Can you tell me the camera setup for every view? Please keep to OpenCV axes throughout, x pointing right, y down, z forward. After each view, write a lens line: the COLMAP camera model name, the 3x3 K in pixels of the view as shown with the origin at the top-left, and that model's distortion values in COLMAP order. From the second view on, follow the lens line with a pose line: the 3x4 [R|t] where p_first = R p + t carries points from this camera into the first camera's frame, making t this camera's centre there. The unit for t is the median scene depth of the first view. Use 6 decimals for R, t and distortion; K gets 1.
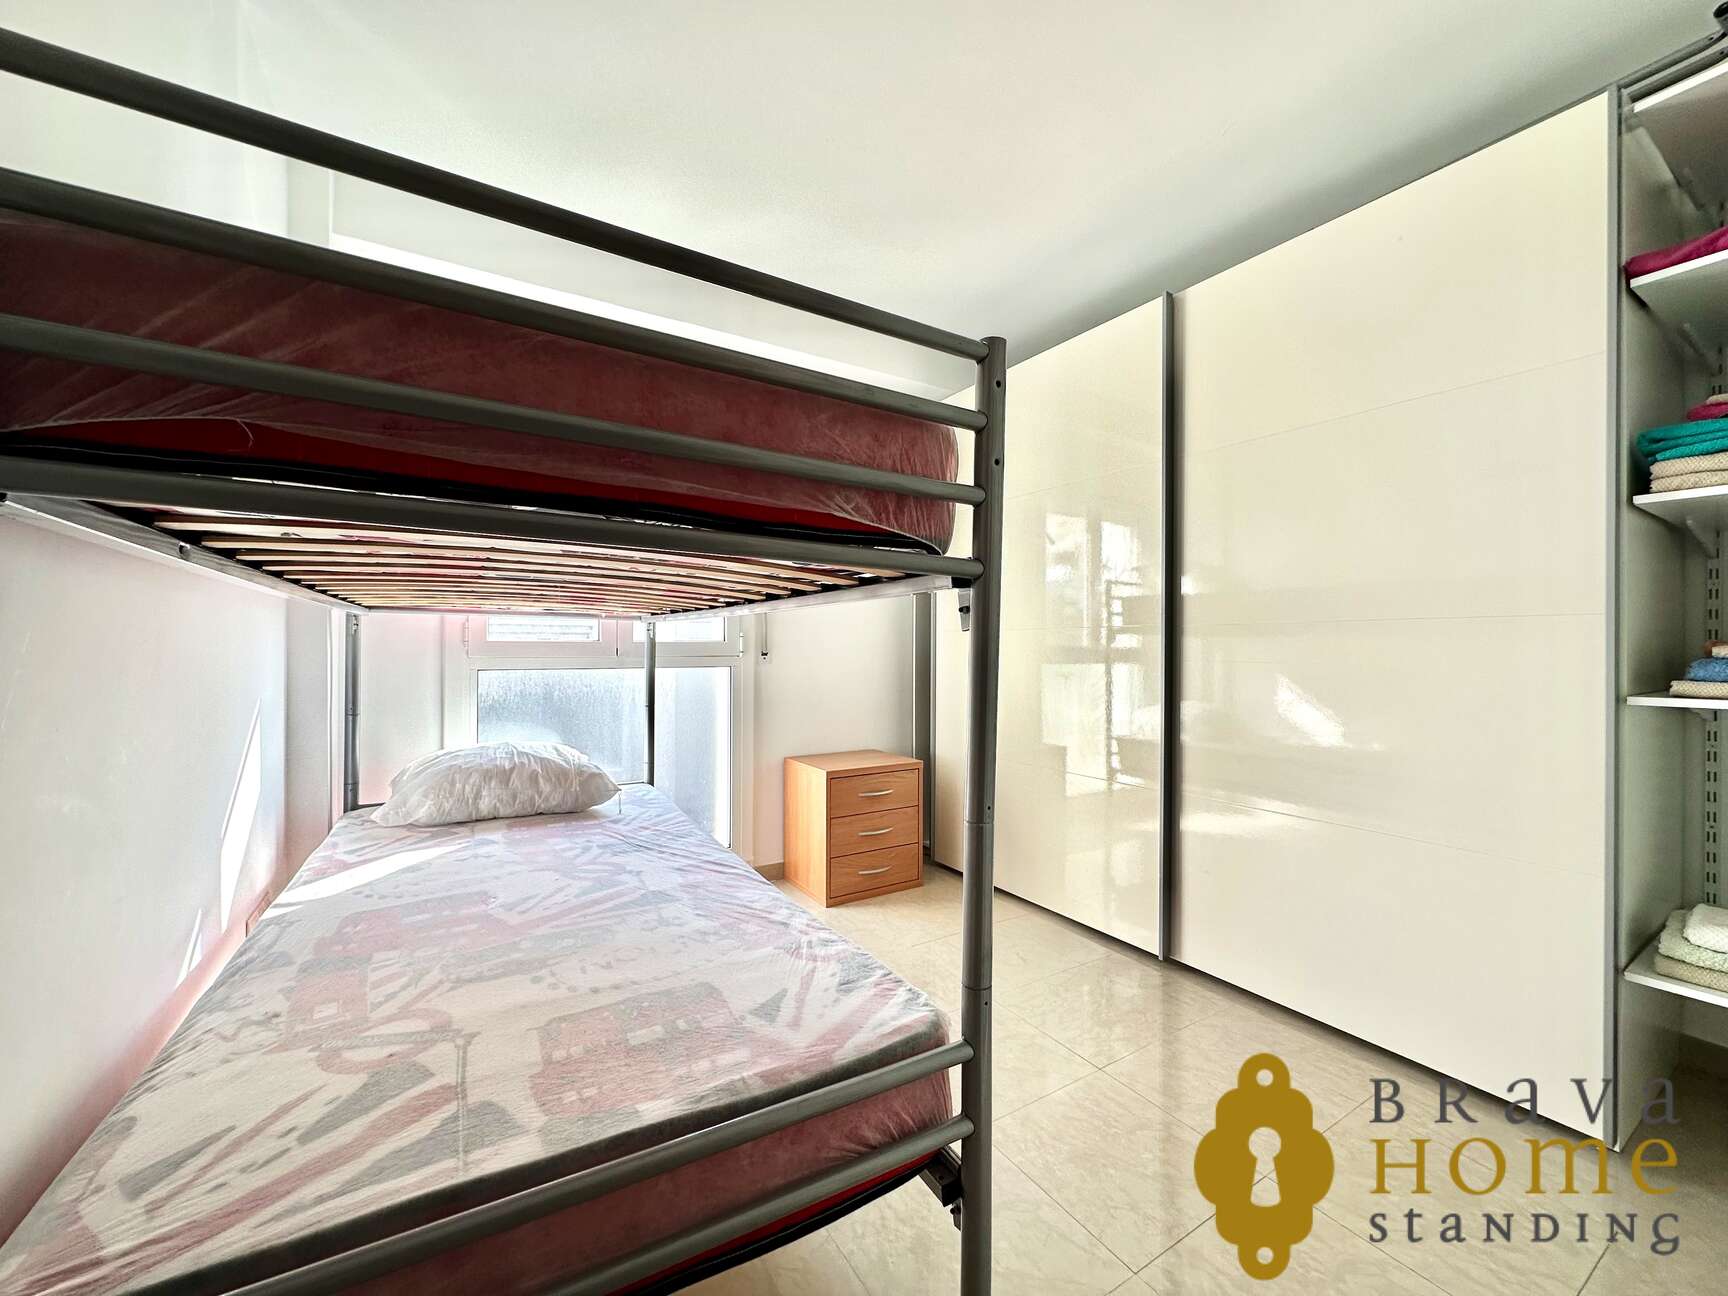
lens RADIAL K [[698.6, 0, 864.0], [0, 698.6, 648.0], [0, 0, 1]] dist [-0.000131, -0.000643]
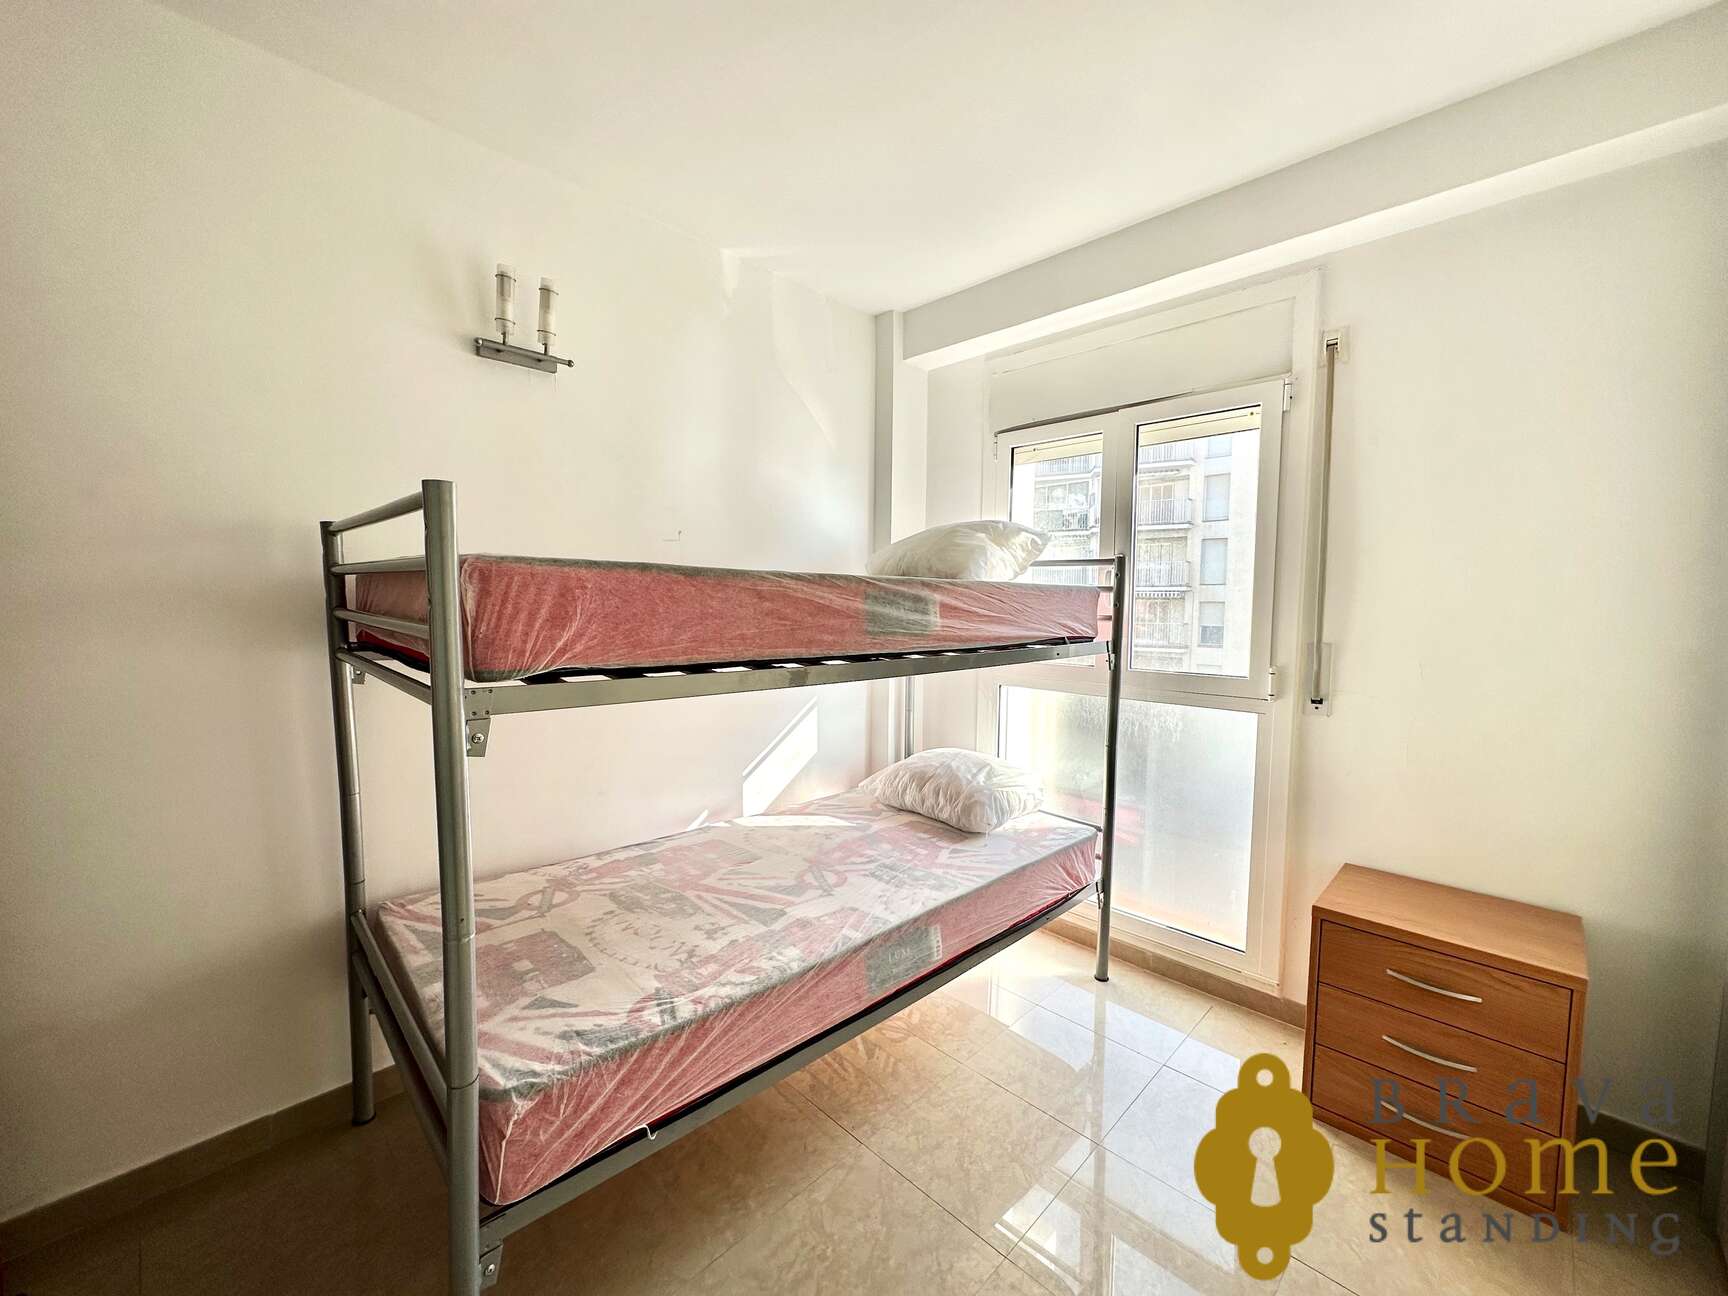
lens RADIAL K [[698.6, 0, 864.0], [0, 698.6, 648.0], [0, 0, 1]] dist [-0.000131, -0.000643]
pose [[0.224697, 0.070708, -0.971860, 0.947269], [-0.009853, 0.997478, 0.070294, -0.198977], [0.974379, -0.006219, 0.224827, 0.984206]]
